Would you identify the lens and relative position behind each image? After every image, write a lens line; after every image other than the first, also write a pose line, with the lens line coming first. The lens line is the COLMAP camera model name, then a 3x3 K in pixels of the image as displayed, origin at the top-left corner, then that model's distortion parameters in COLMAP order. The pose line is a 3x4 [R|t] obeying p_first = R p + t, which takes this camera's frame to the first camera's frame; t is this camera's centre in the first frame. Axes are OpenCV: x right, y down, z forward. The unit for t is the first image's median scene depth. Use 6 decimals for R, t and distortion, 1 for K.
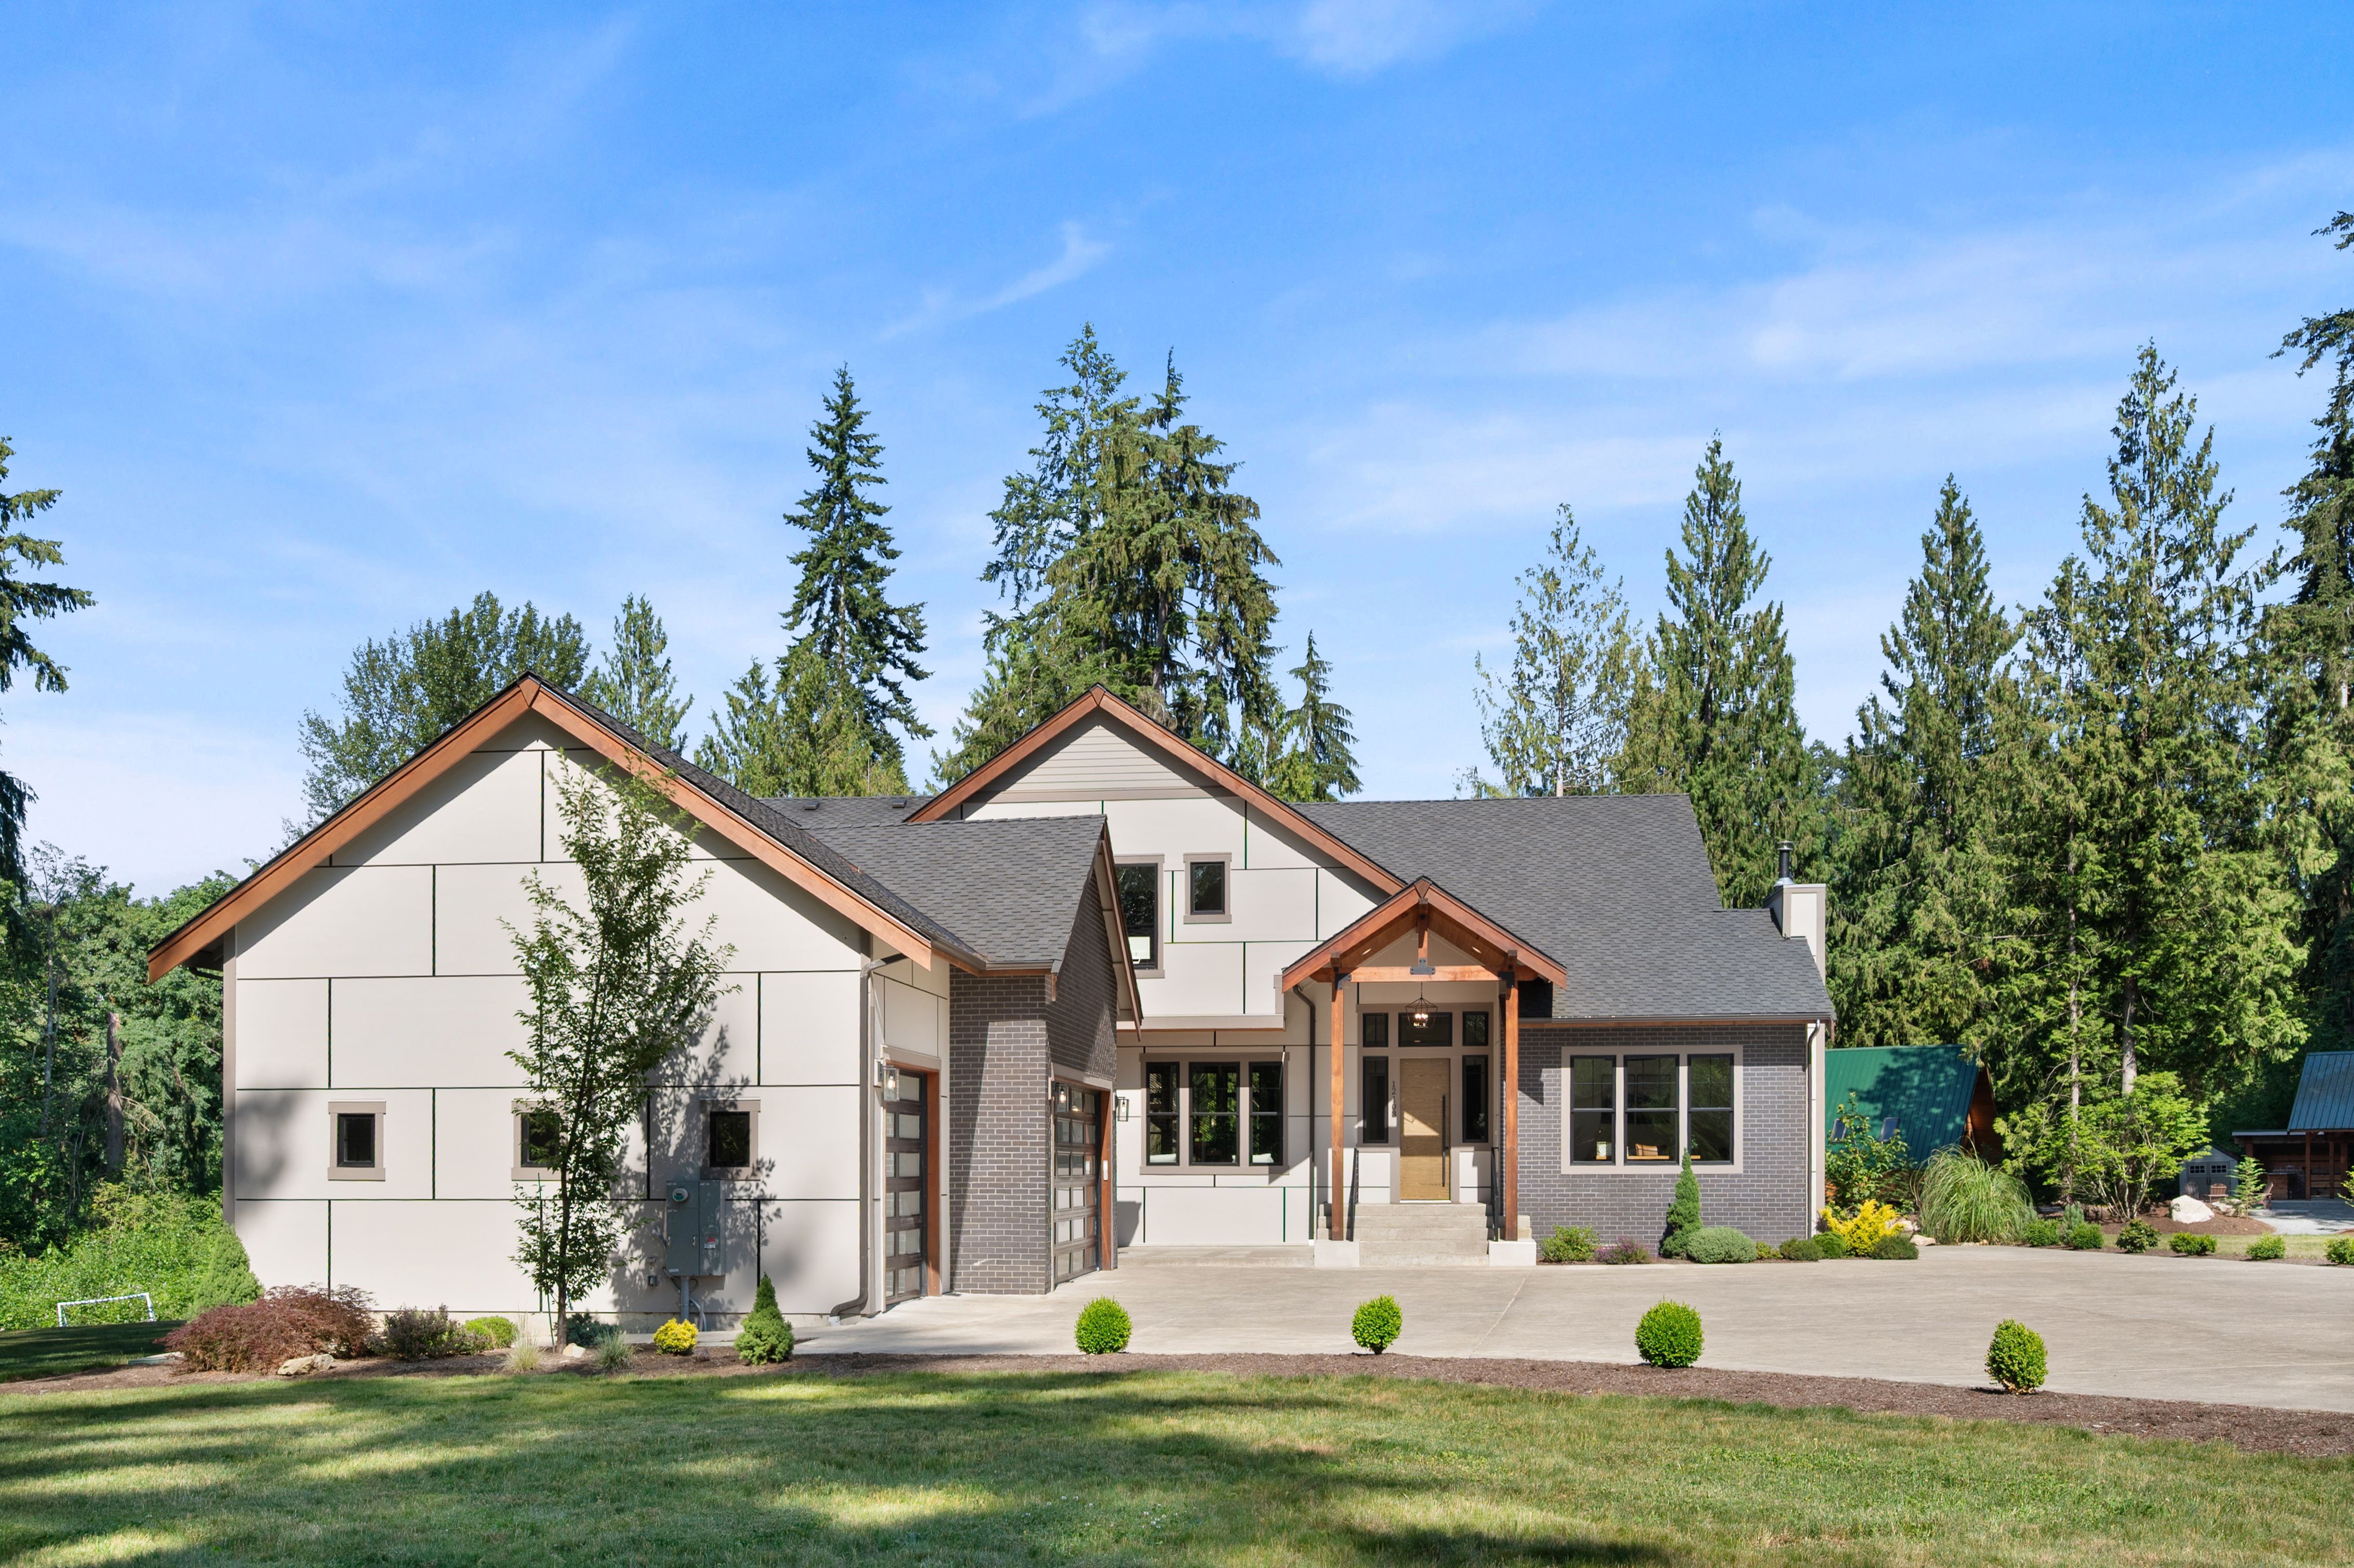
lens RADIAL K [[2036.5, 0, 1236.3], [0, 2036.5, 1159.0], [0, 0, 1]] dist [0.004765, -0.018049]
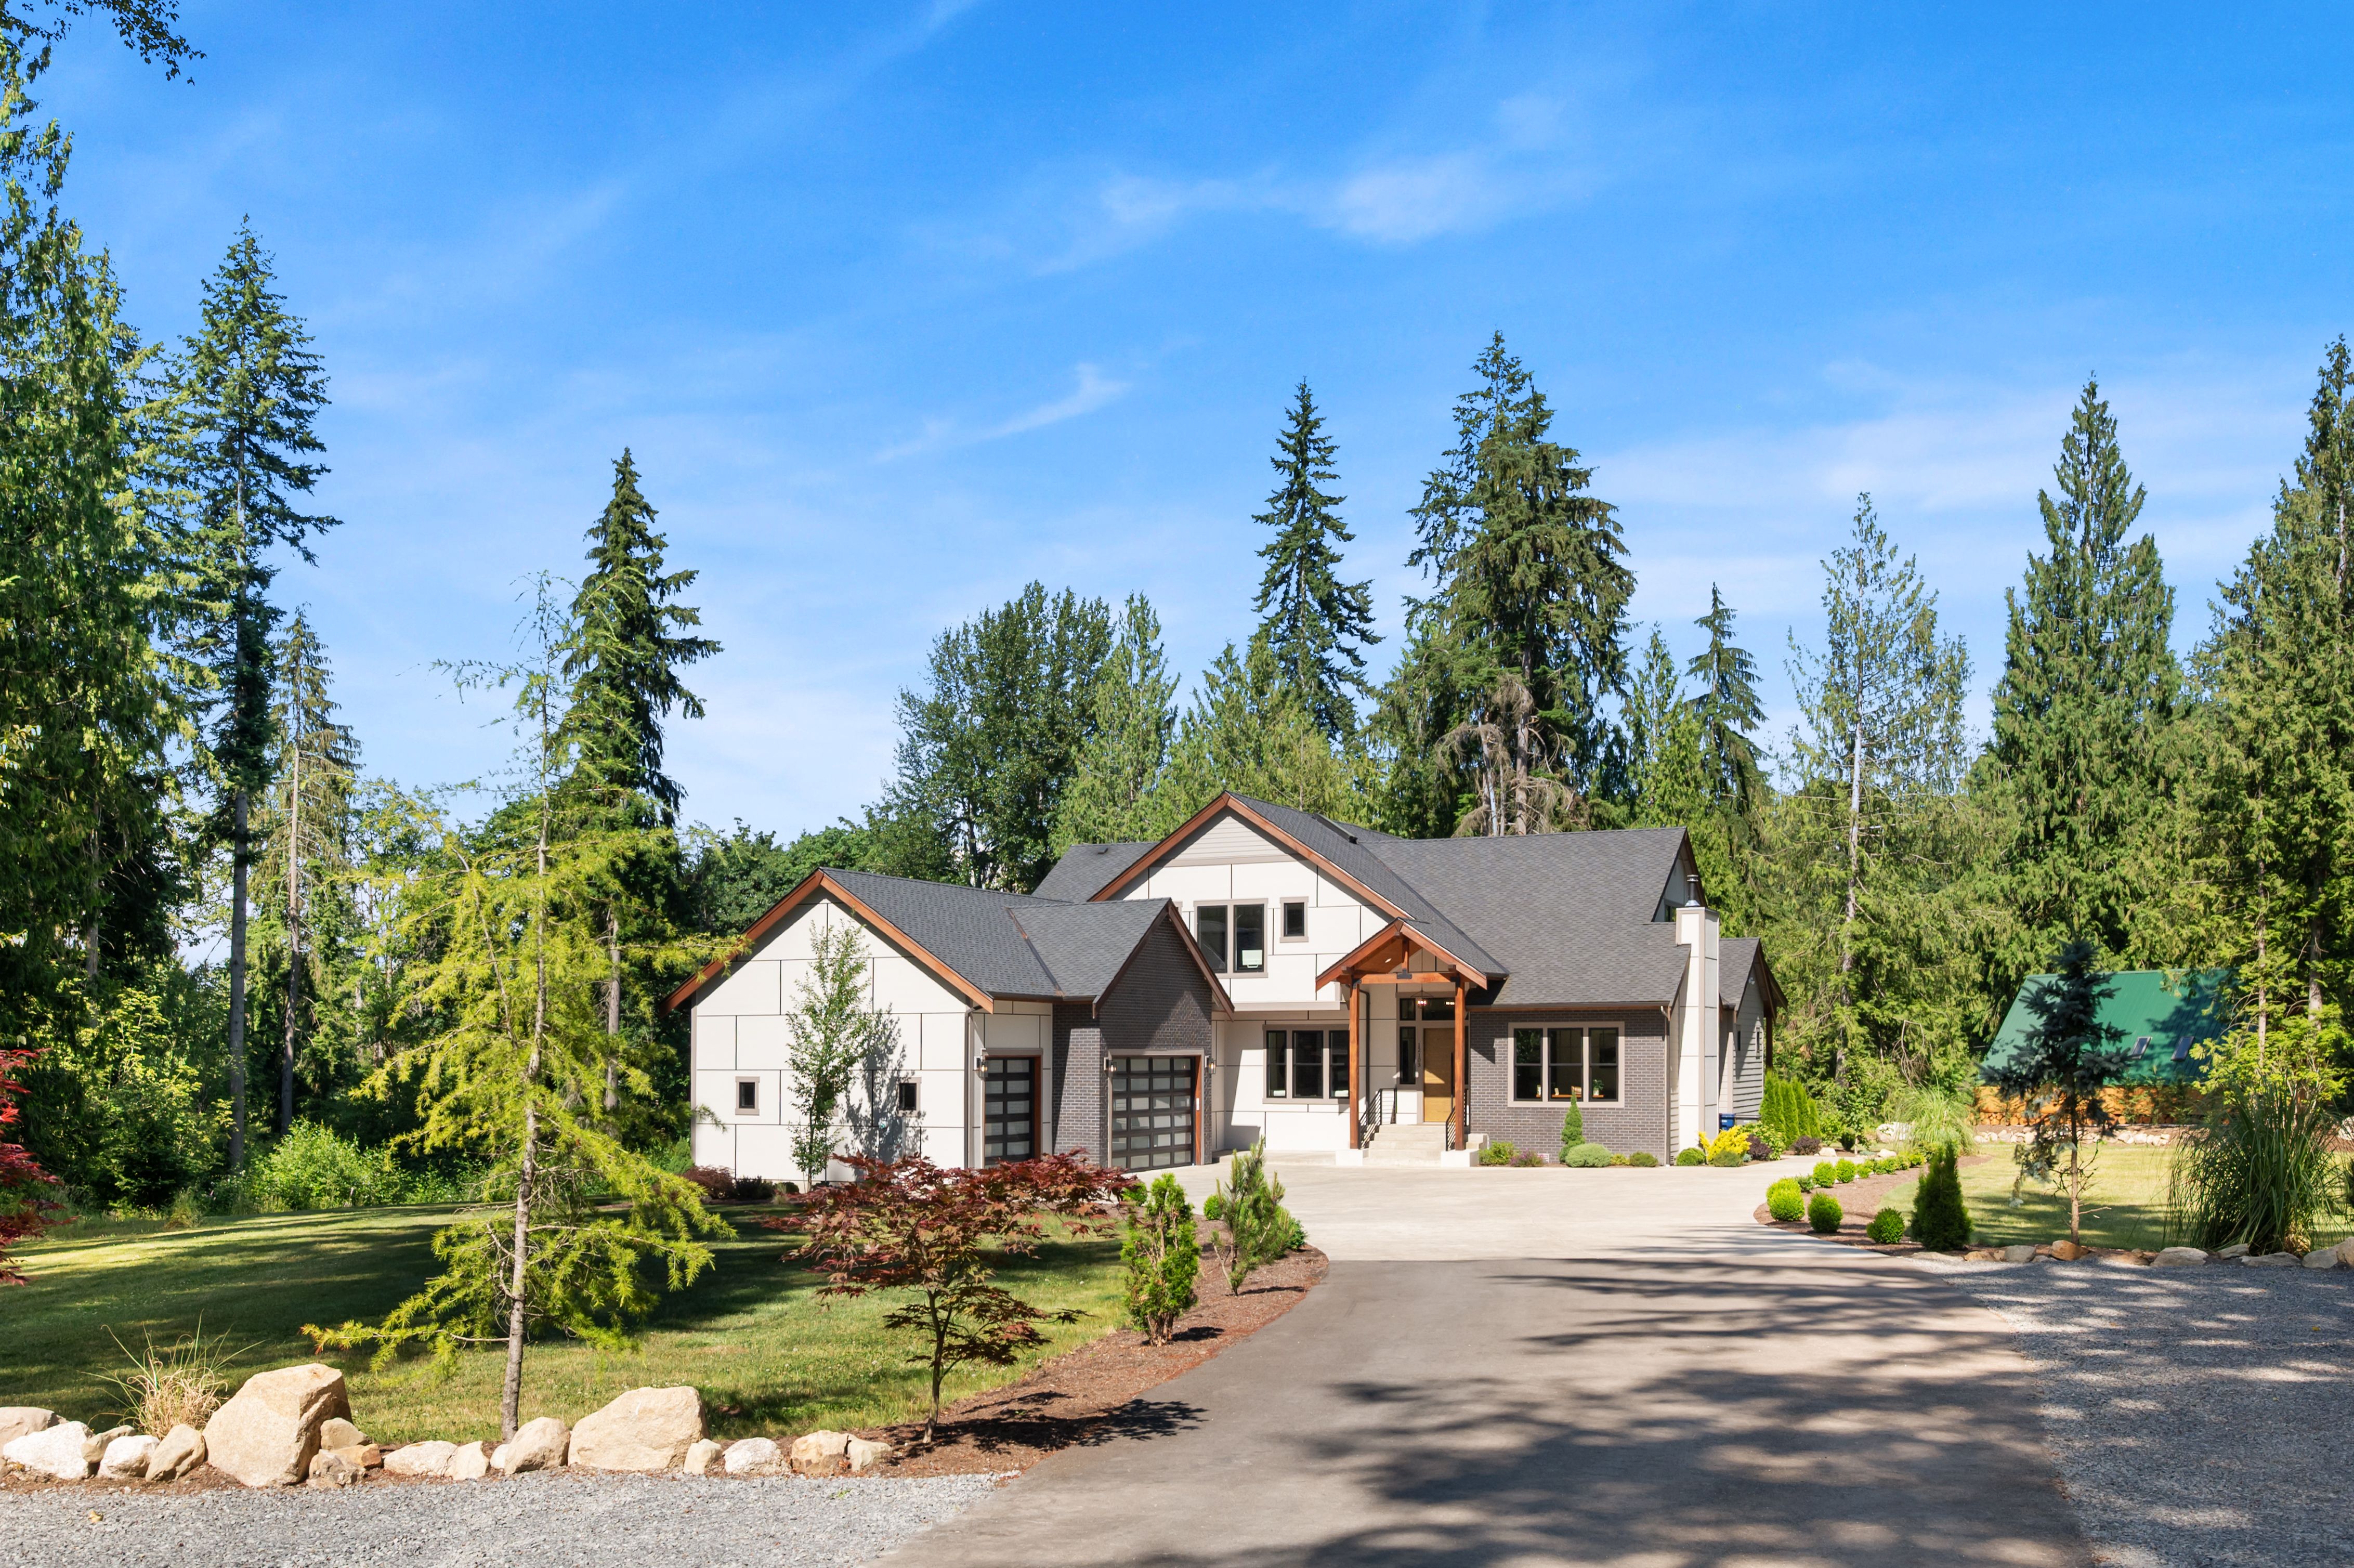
lens RADIAL K [[2300.9, 0, 1227.4], [0, 2300.9, 1055.4], [0, 0, 1]] dist [0.009758, -0.000556]
pose [[0.946040, 0.001644, -0.324046, 0.287915], [0.001119, 0.999965, 0.008341, -0.025236], [0.324048, -0.008253, 0.946004, -0.383458]]
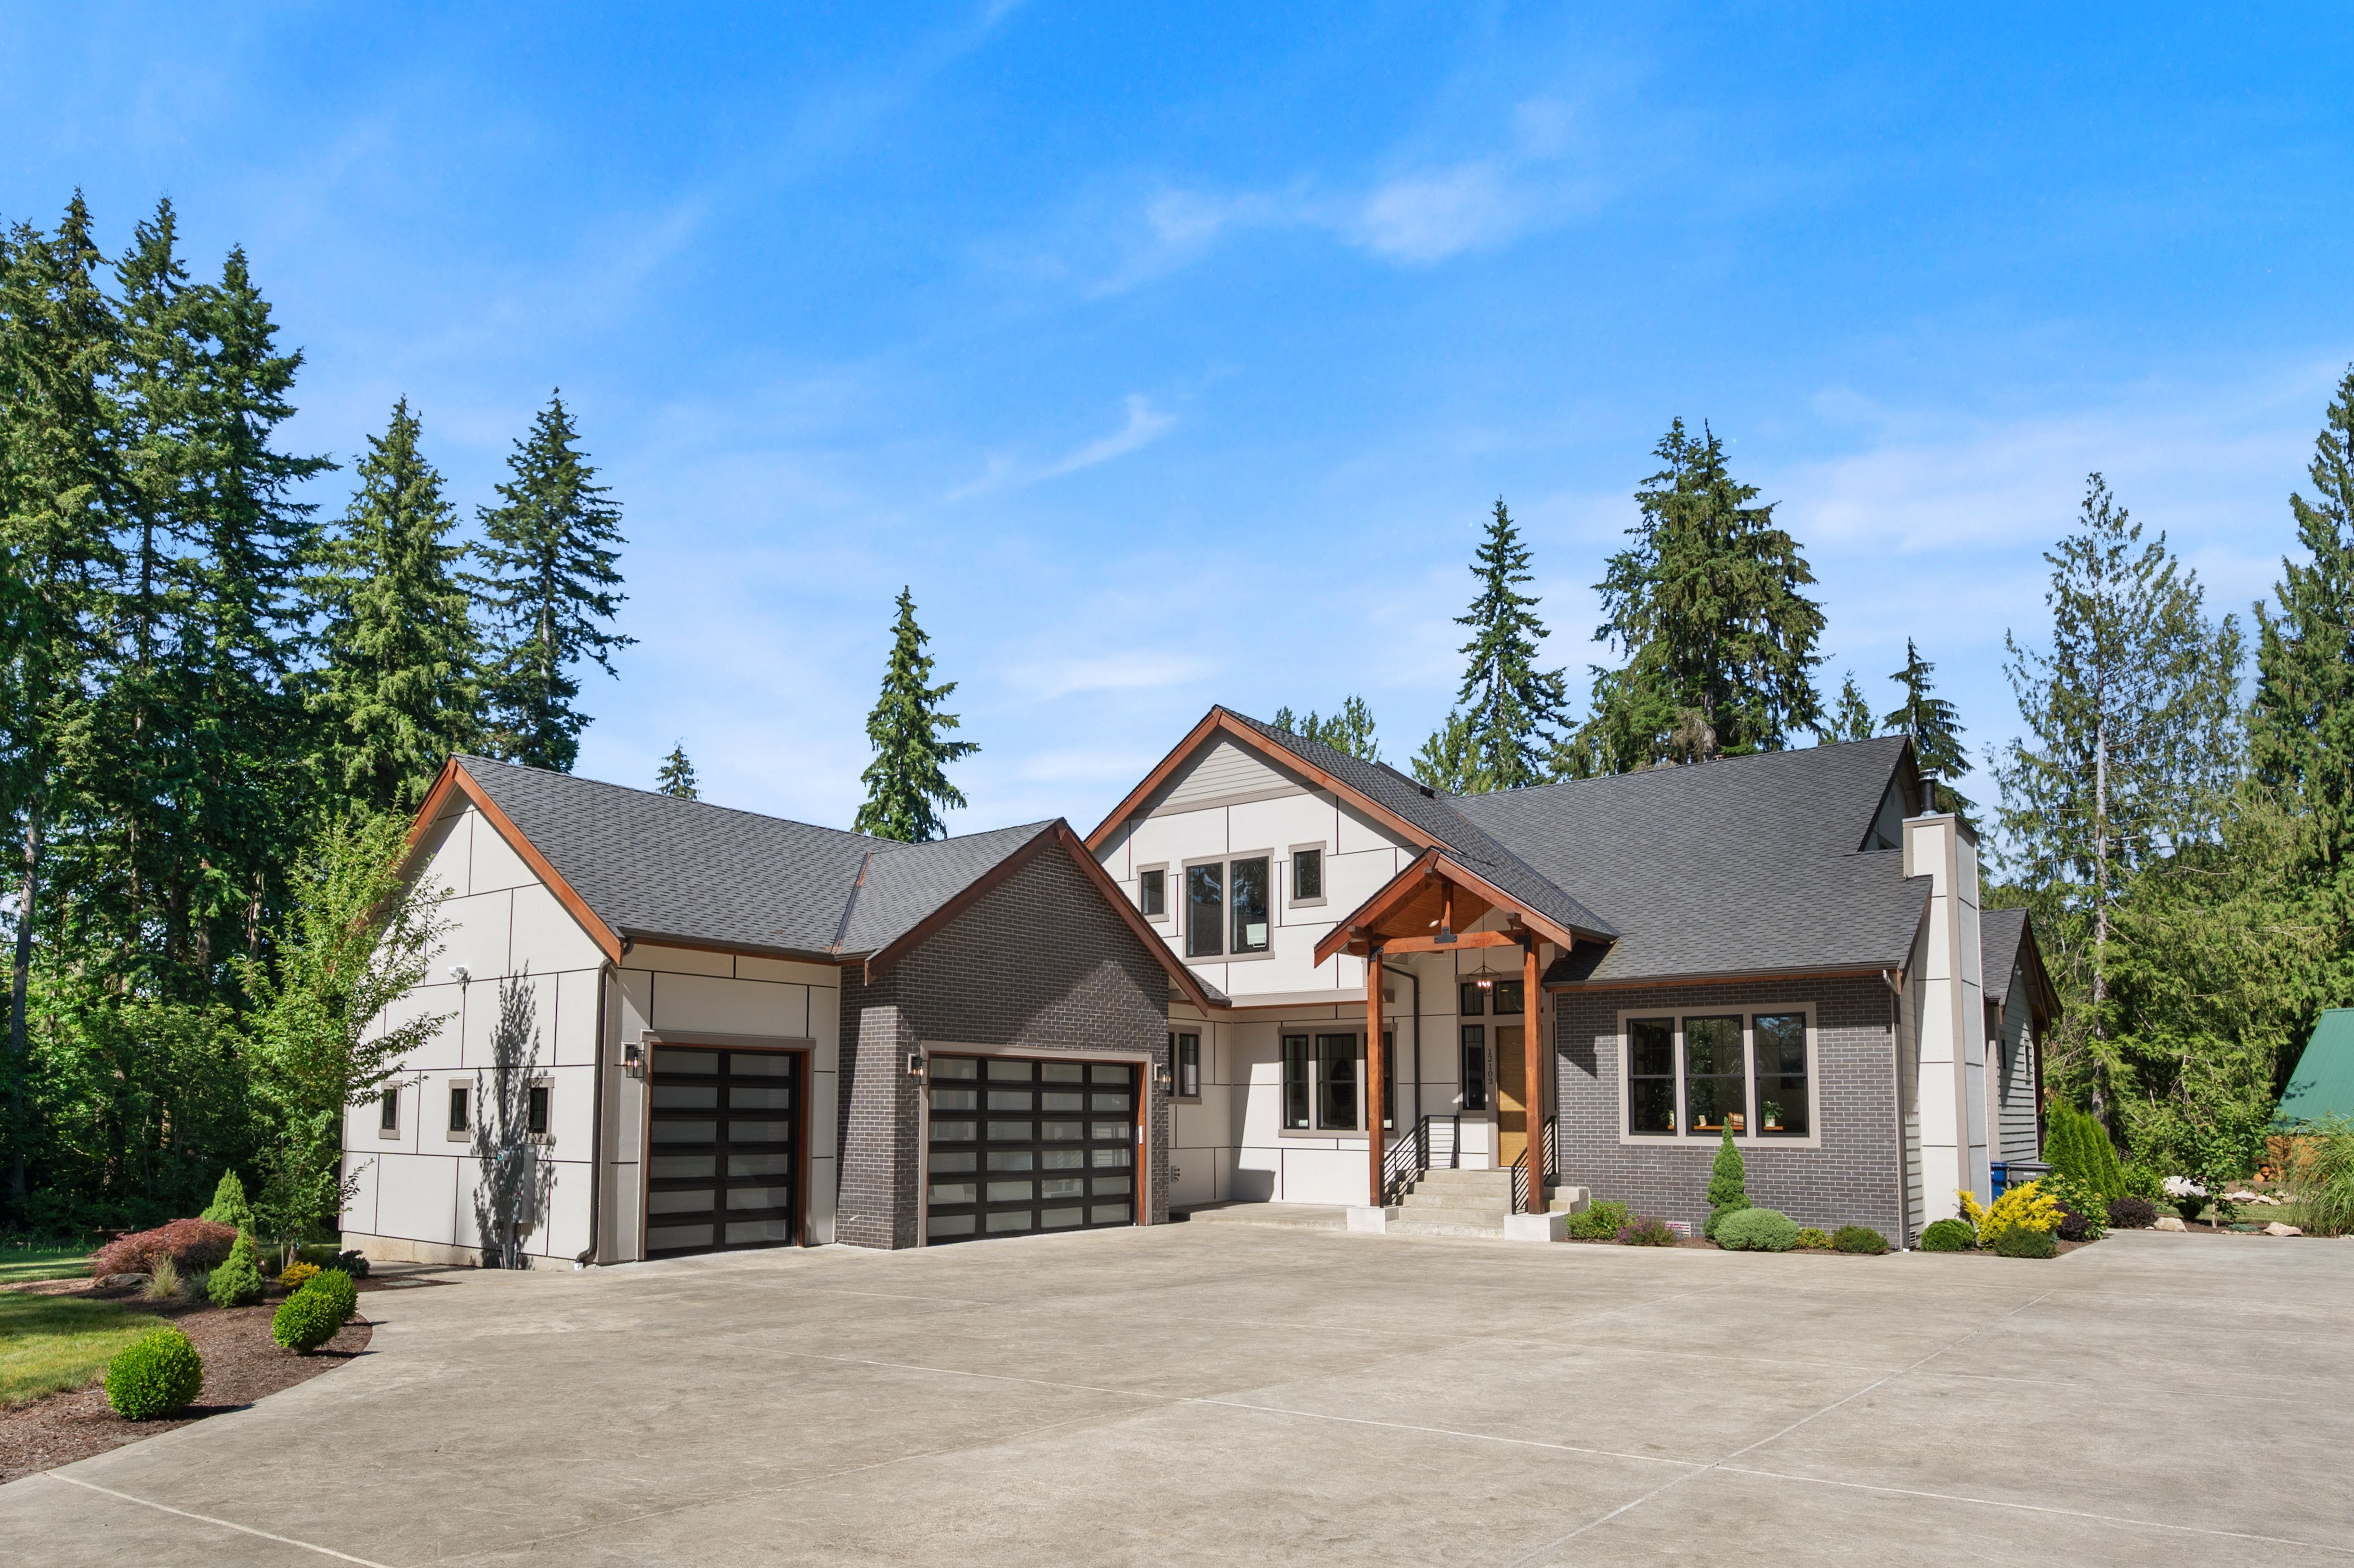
lens RADIAL K [[1507.5, 0, 1165.1], [0, 1507.5, 981.7], [0, 0, 1]] dist [0.004337, 0.001297]
pose [[0.838976, -0.041824, -0.542559, 0.203485], [-0.004079, 0.996531, -0.083127, -0.004909], [0.544153, 0.071954, 0.835895, 0.163704]]
